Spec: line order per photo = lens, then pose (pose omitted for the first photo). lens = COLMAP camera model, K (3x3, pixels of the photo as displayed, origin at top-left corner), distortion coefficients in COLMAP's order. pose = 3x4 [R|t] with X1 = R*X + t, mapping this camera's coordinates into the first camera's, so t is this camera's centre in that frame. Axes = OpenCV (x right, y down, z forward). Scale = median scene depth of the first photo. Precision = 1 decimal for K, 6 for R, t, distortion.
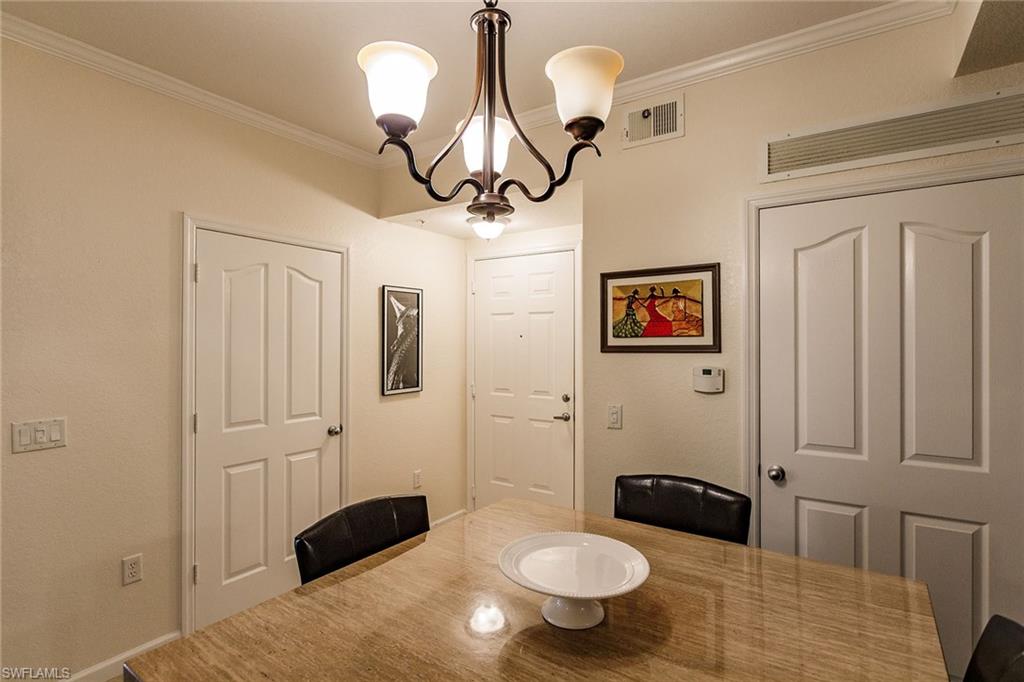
lens RADIAL K [[515.0, 0, 509.8], [0, 515.0, 340.6], [0, 0, 1]] dist [-0.002787, -0.000605]
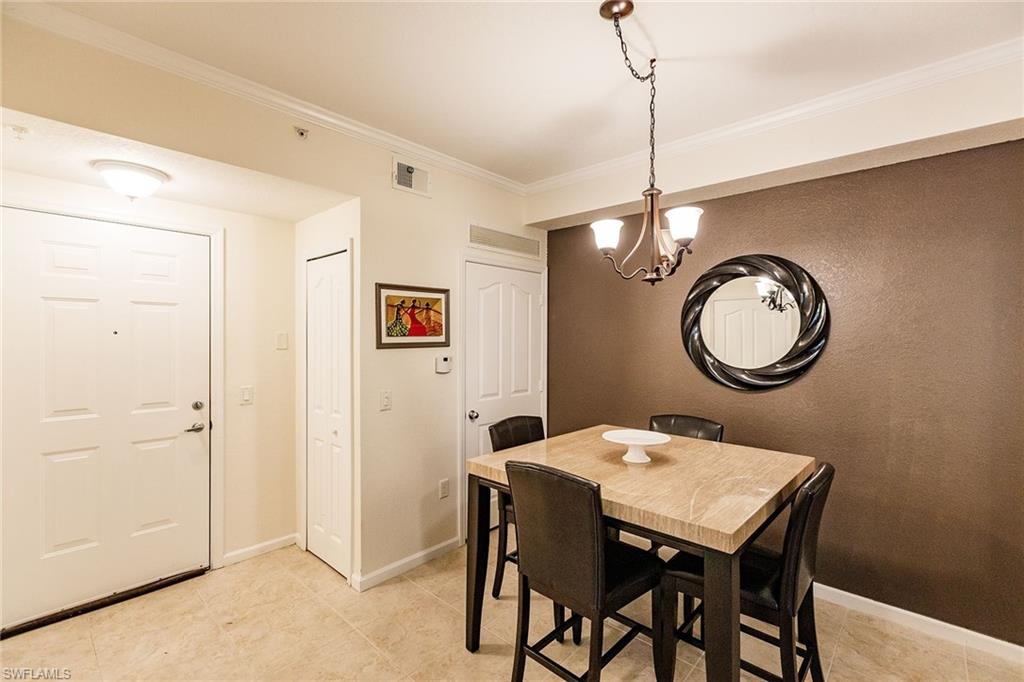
lens RADIAL K [[455.0, 0, 515.4], [0, 455.0, 337.1], [0, 0, 1]] dist [-0.001930, -0.000434]
pose [[0.143514, 0.003727, 0.989641, -0.868295], [-0.000115, 0.999993, -0.003749, -0.000307], [-0.989648, 0.000424, 0.143513, 0.557214]]
